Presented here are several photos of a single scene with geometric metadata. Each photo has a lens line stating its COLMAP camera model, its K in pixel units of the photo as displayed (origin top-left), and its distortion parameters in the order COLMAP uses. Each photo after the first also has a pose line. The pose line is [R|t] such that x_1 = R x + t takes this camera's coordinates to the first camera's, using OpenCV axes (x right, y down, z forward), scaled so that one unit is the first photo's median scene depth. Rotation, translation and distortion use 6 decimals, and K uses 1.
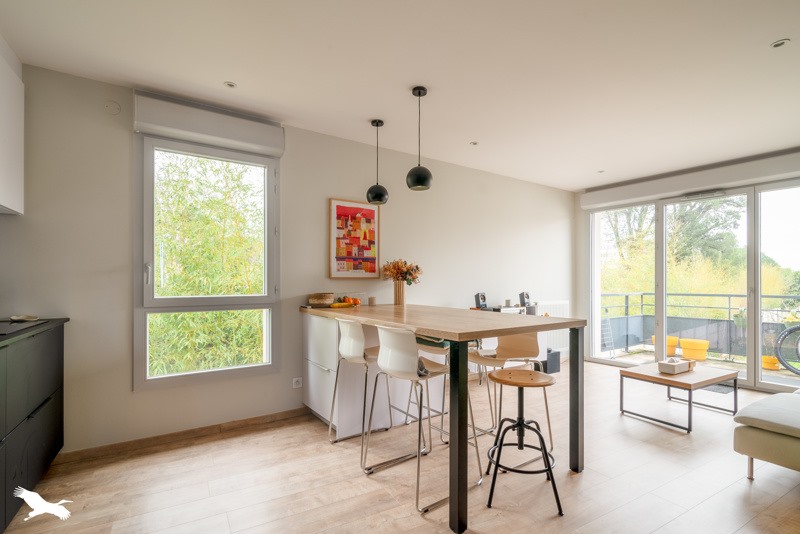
lens RADIAL K [[387.8, 0, 398.8], [0, 387.8, 277.6], [0, 0, 1]] dist [-0.001490, -0.000233]
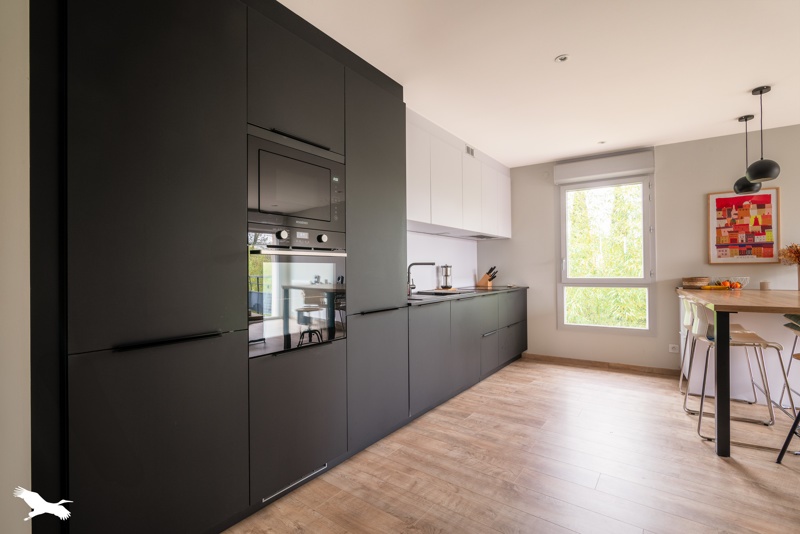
lens RADIAL K [[387.8, 0, 398.8], [0, 387.8, 277.6], [0, 0, 1]] dist [-0.001490, -0.000233]
pose [[0.389795, 0.012078, -0.920823, 0.553185], [0.020244, 0.999560, 0.021680, -0.002041], [0.920679, -0.027092, 0.389379, -0.302886]]
